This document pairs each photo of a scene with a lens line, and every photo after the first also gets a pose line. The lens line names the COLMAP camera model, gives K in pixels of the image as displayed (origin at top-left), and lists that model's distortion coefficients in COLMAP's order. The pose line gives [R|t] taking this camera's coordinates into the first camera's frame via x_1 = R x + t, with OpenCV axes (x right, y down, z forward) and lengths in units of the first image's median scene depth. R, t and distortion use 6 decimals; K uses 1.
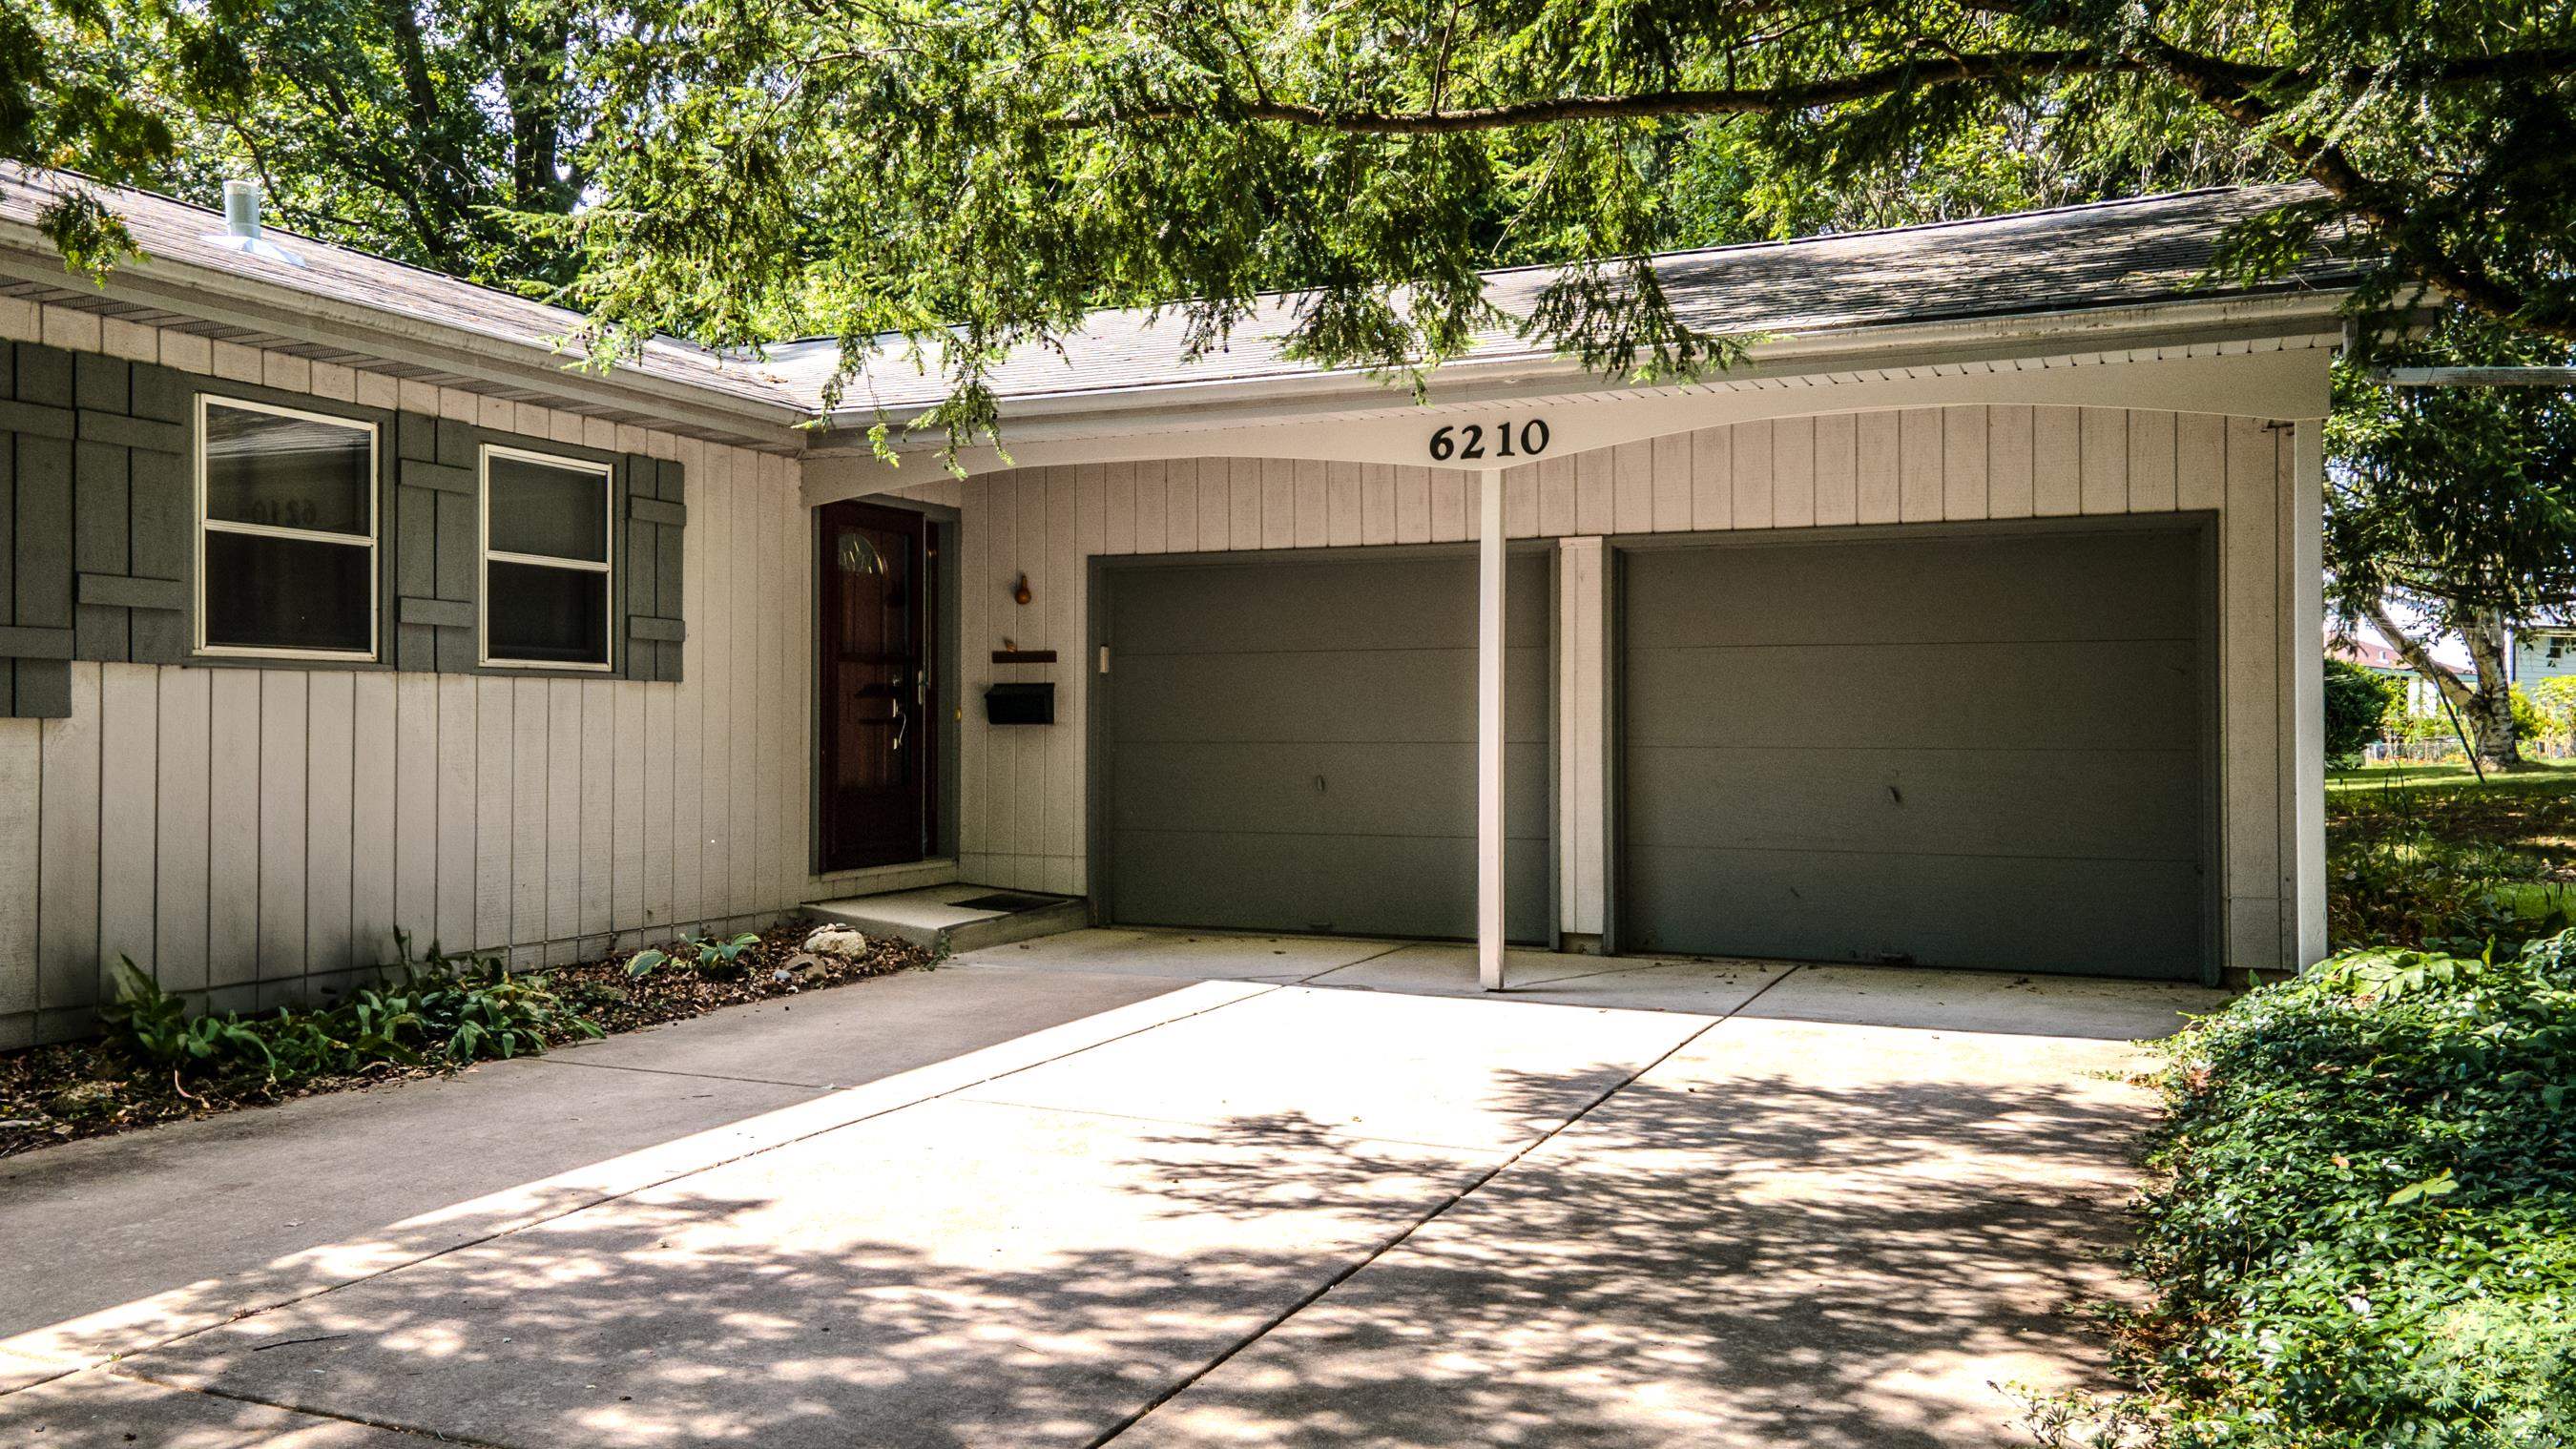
lens RADIAL K [[1923.2, 0, 1295.3], [0, 1923.2, 684.2], [0, 0, 1]] dist [0.029328, 0.007196]
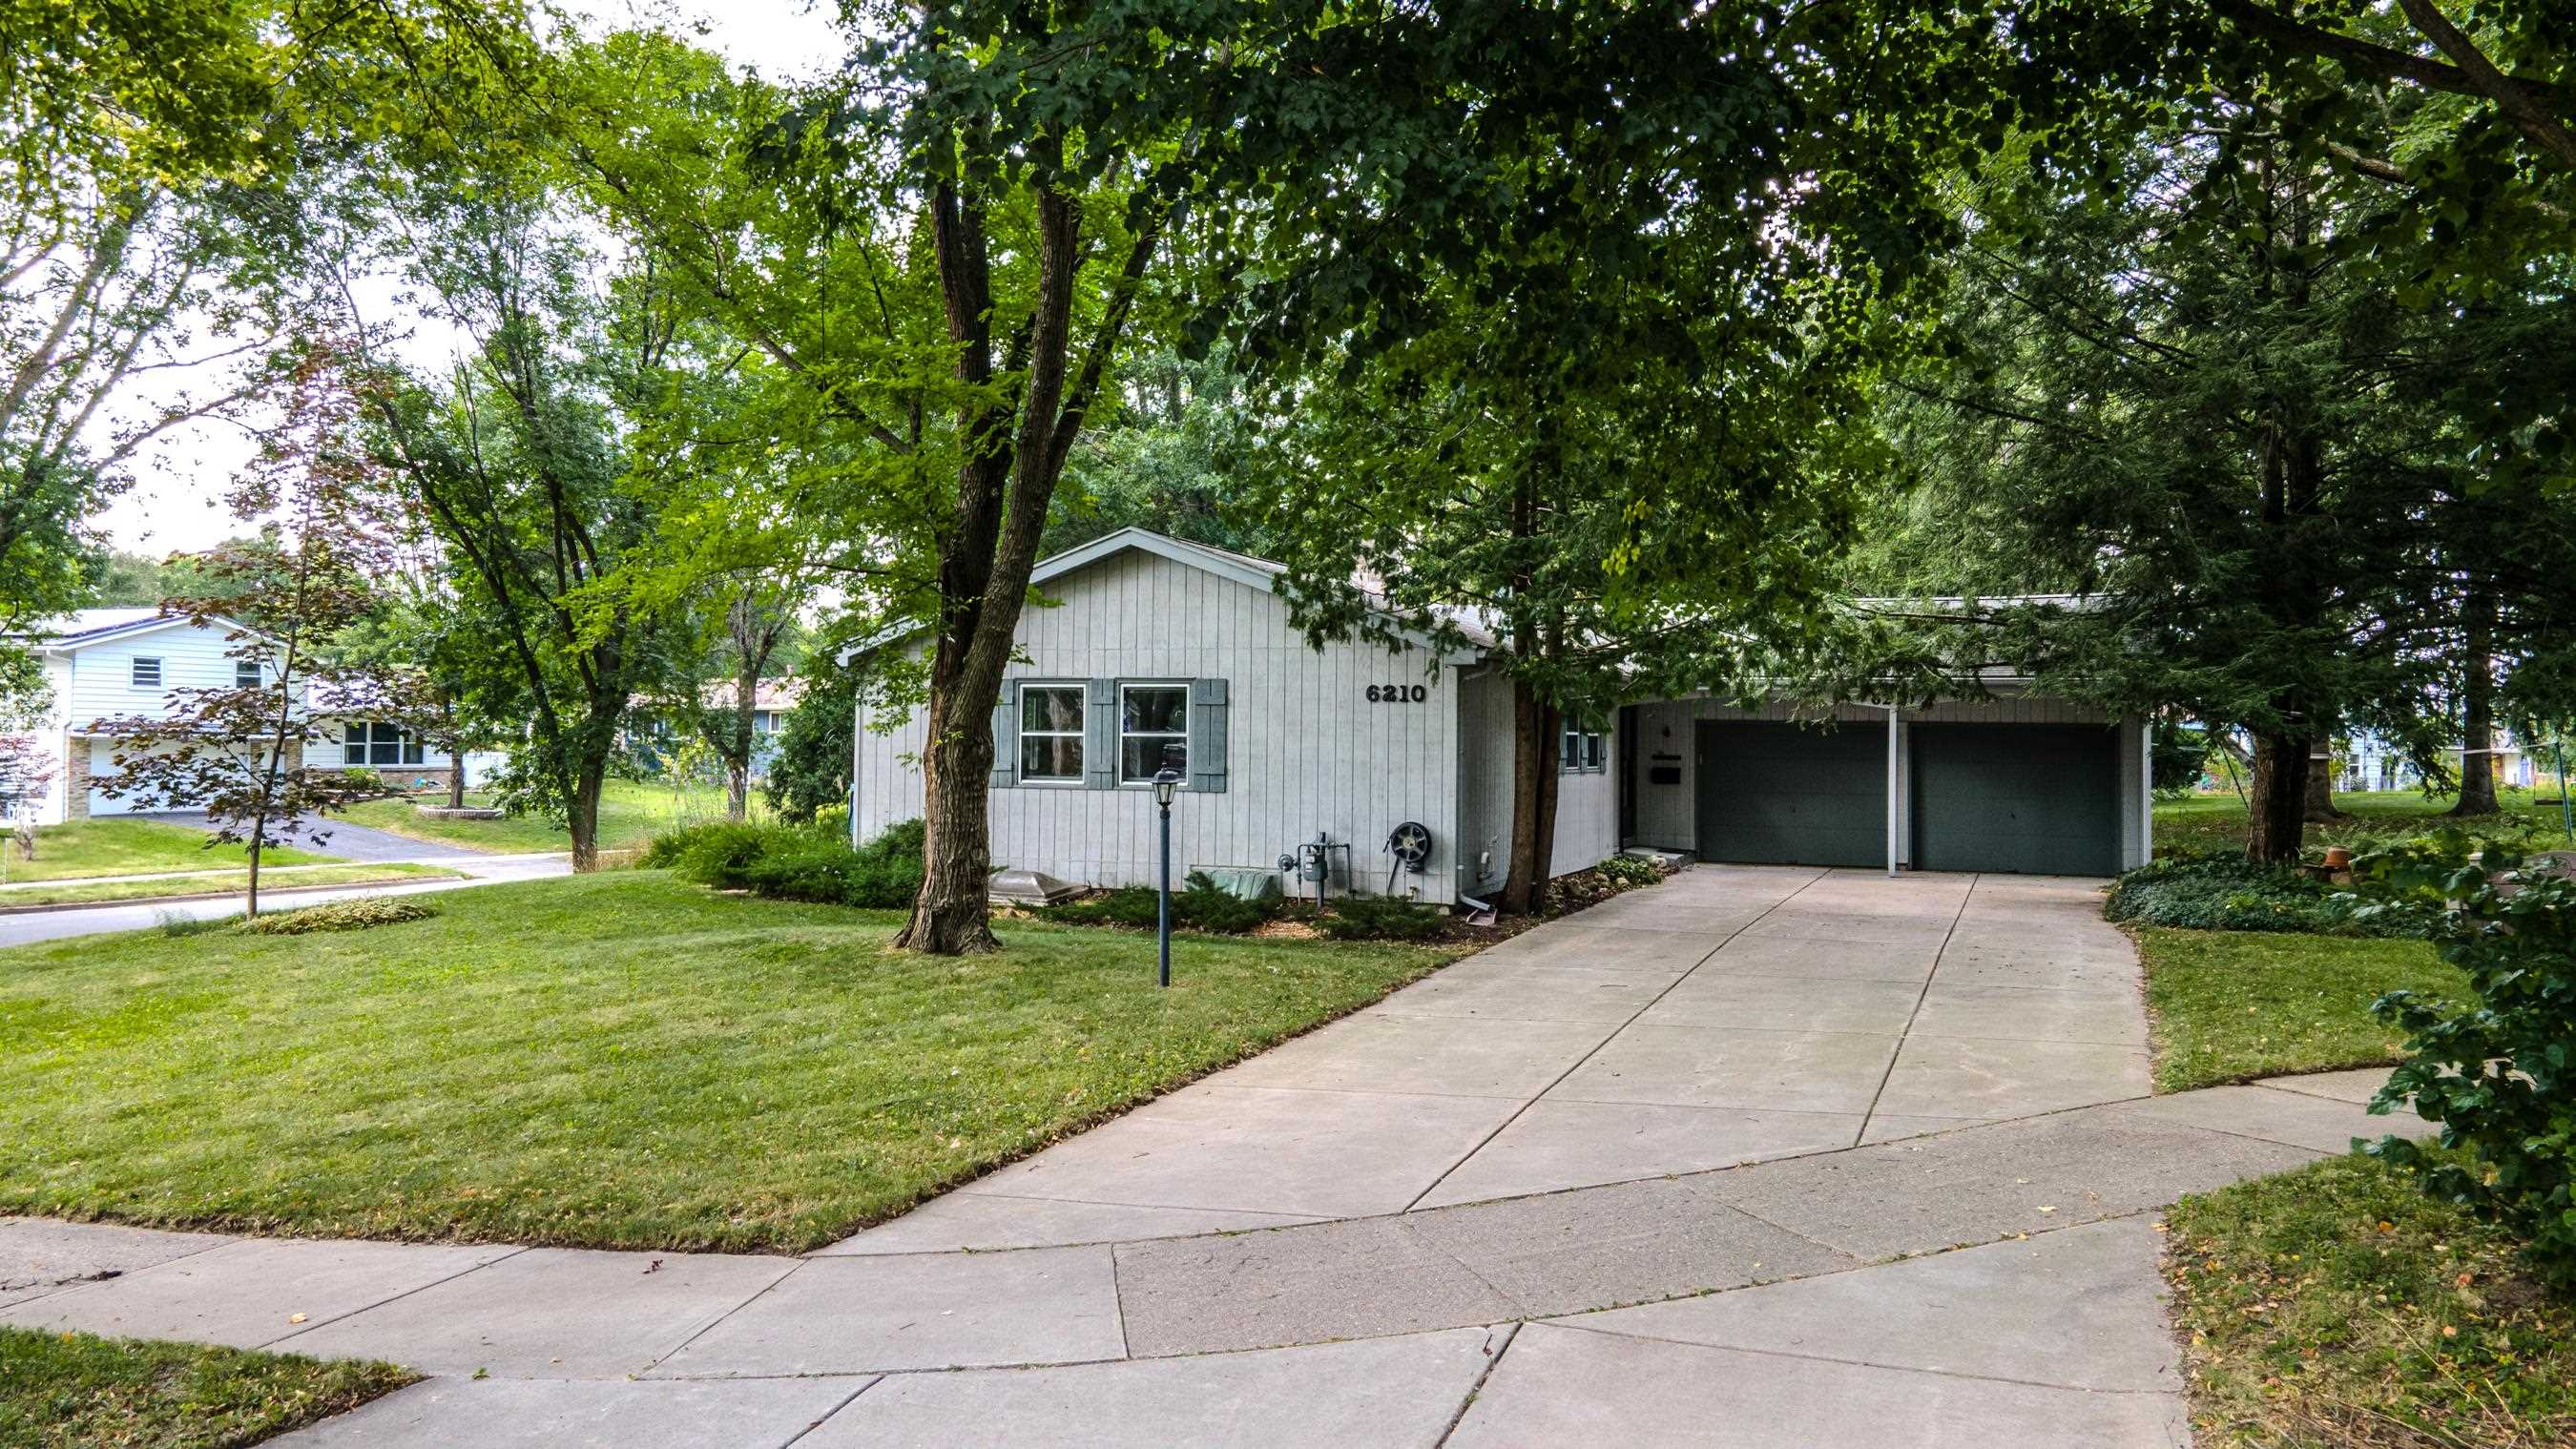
lens RADIAL K [[1923.2, 0, 1295.3], [0, 1923.2, 684.2], [0, 0, 1]] dist [0.029328, 0.007196]
pose [[0.998290, 0.013508, 0.056867, -0.966517], [-0.013260, 0.999901, -0.004729, -0.114035], [-0.056926, 0.003967, 0.998371, -1.919777]]
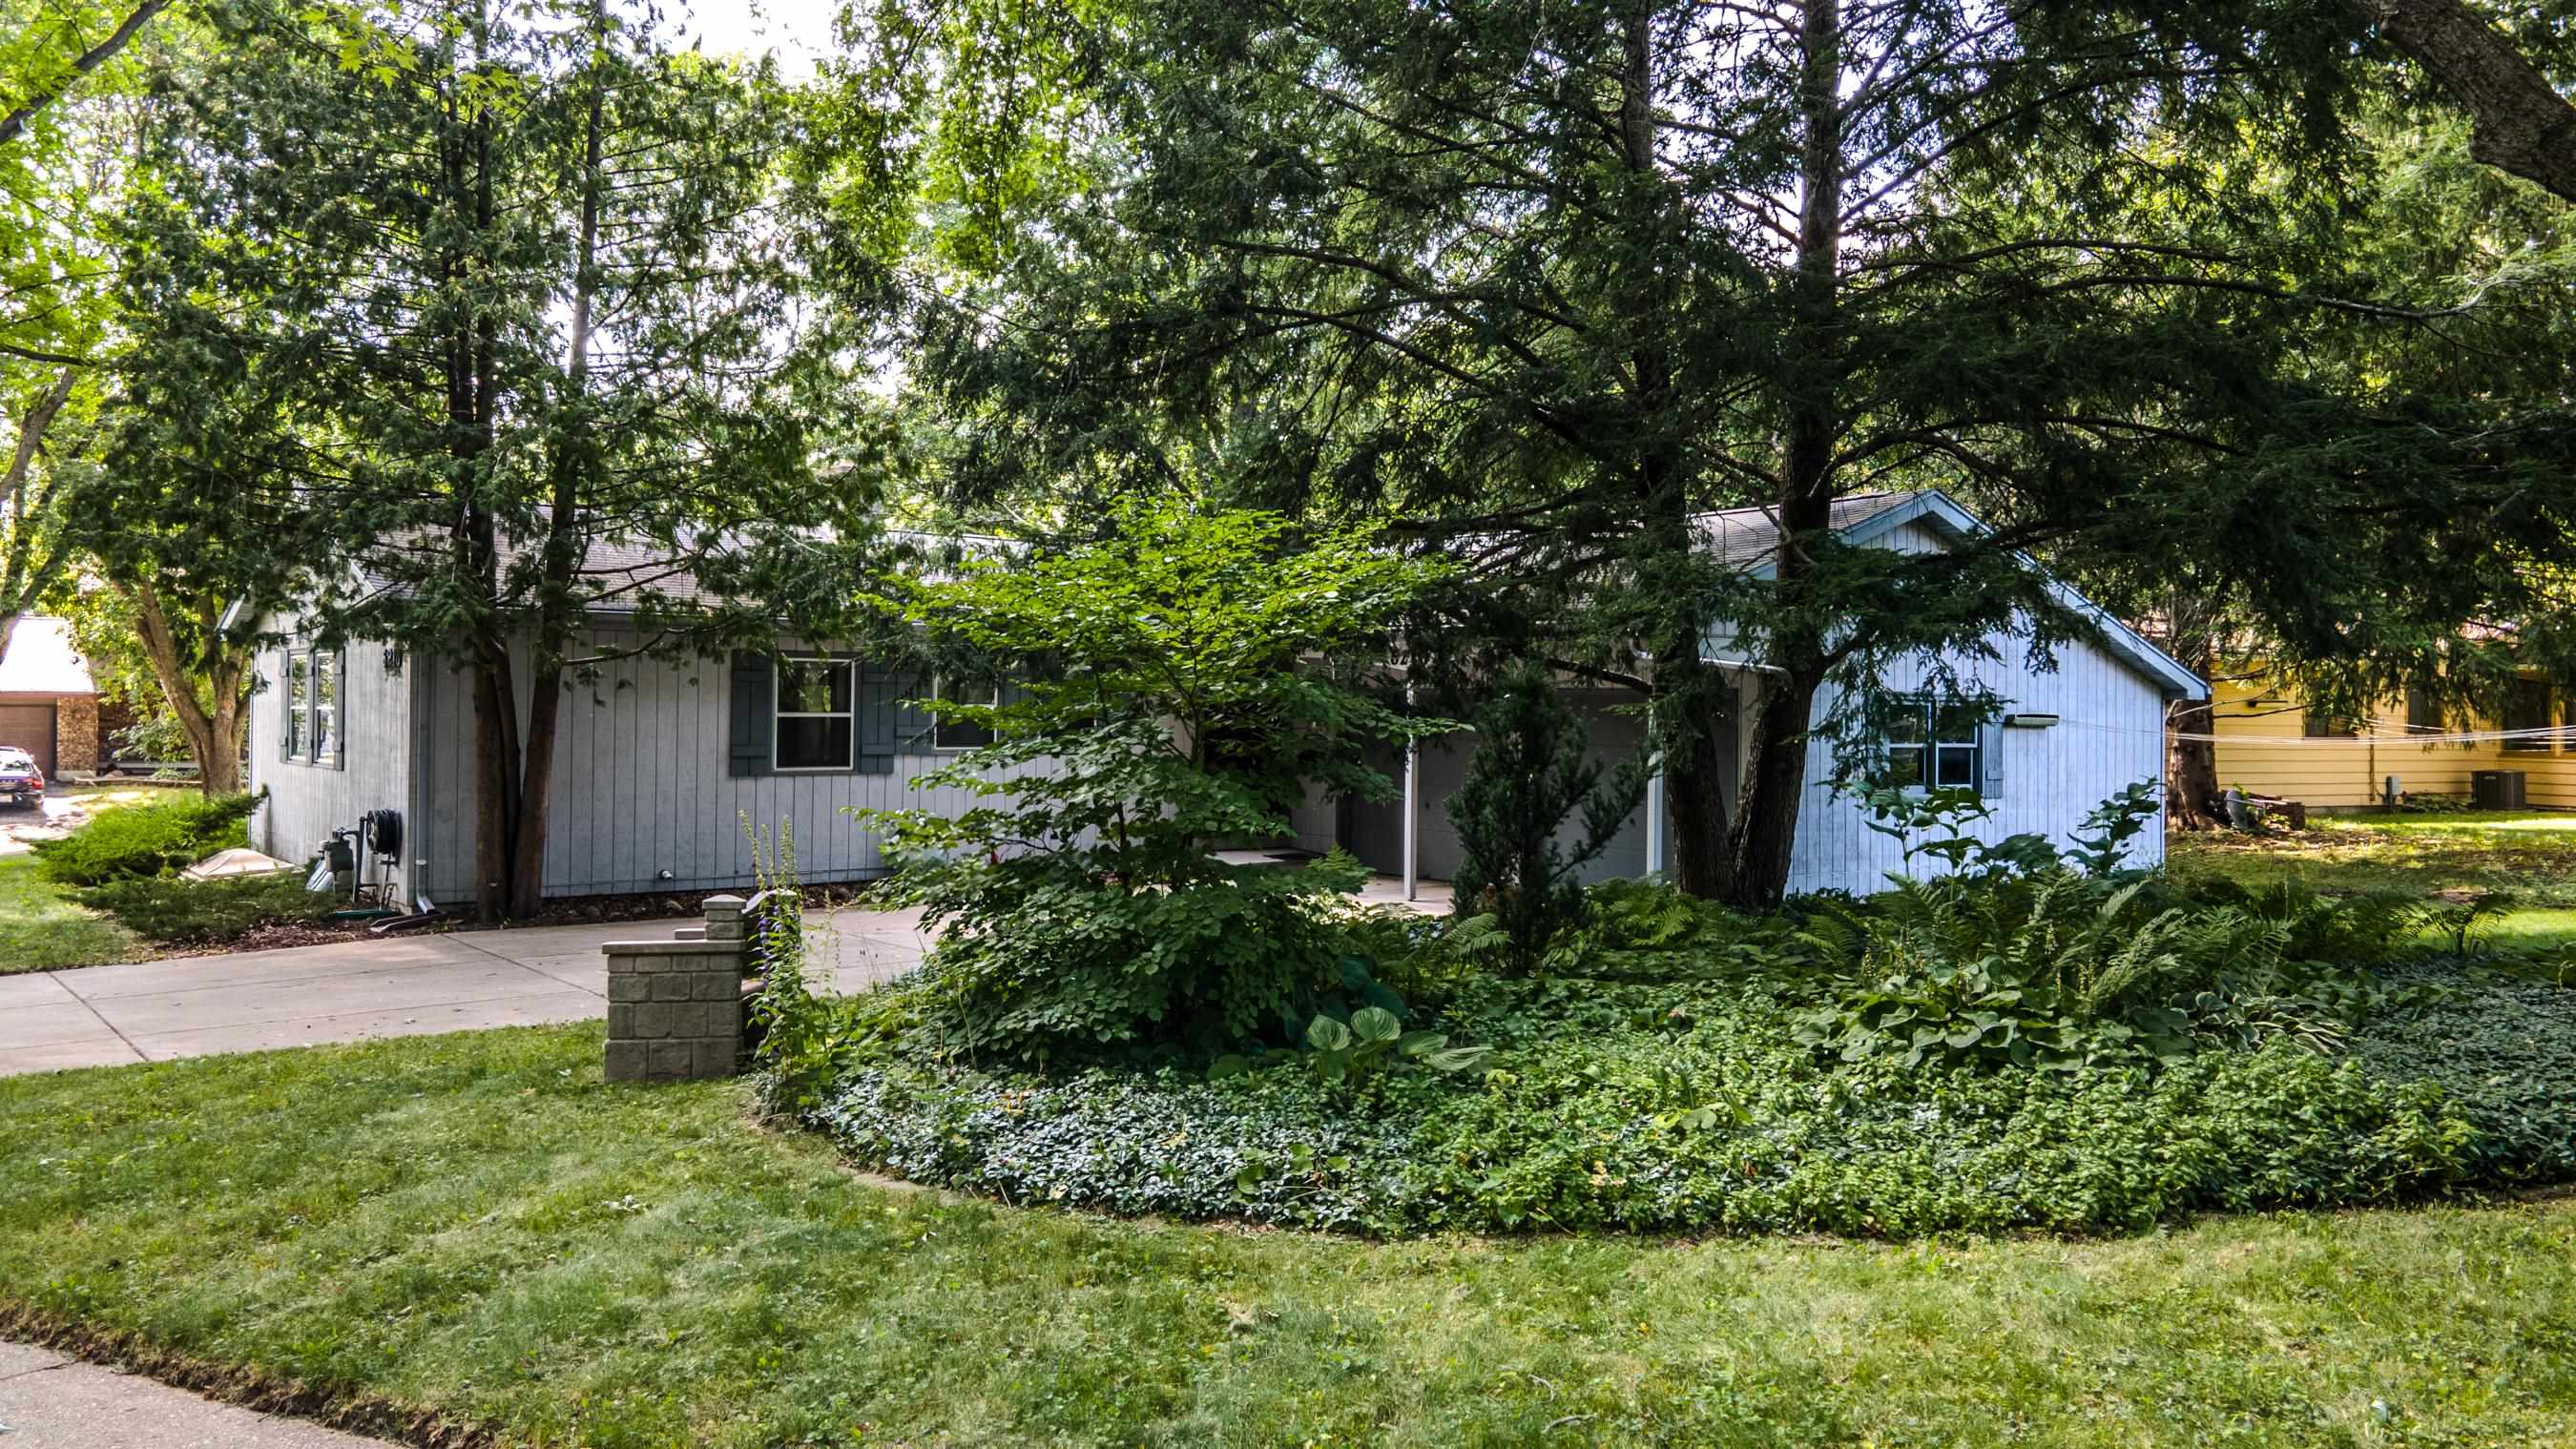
lens RADIAL K [[1923.2, 0, 1295.3], [0, 1923.2, 684.2], [0, 0, 1]] dist [0.029328, 0.007196]
pose [[0.886132, -0.000378, -0.463433, 0.964309], [-0.000570, 0.999998, -0.001906, -0.087131], [0.463432, 0.001954, 0.886130, -1.008801]]
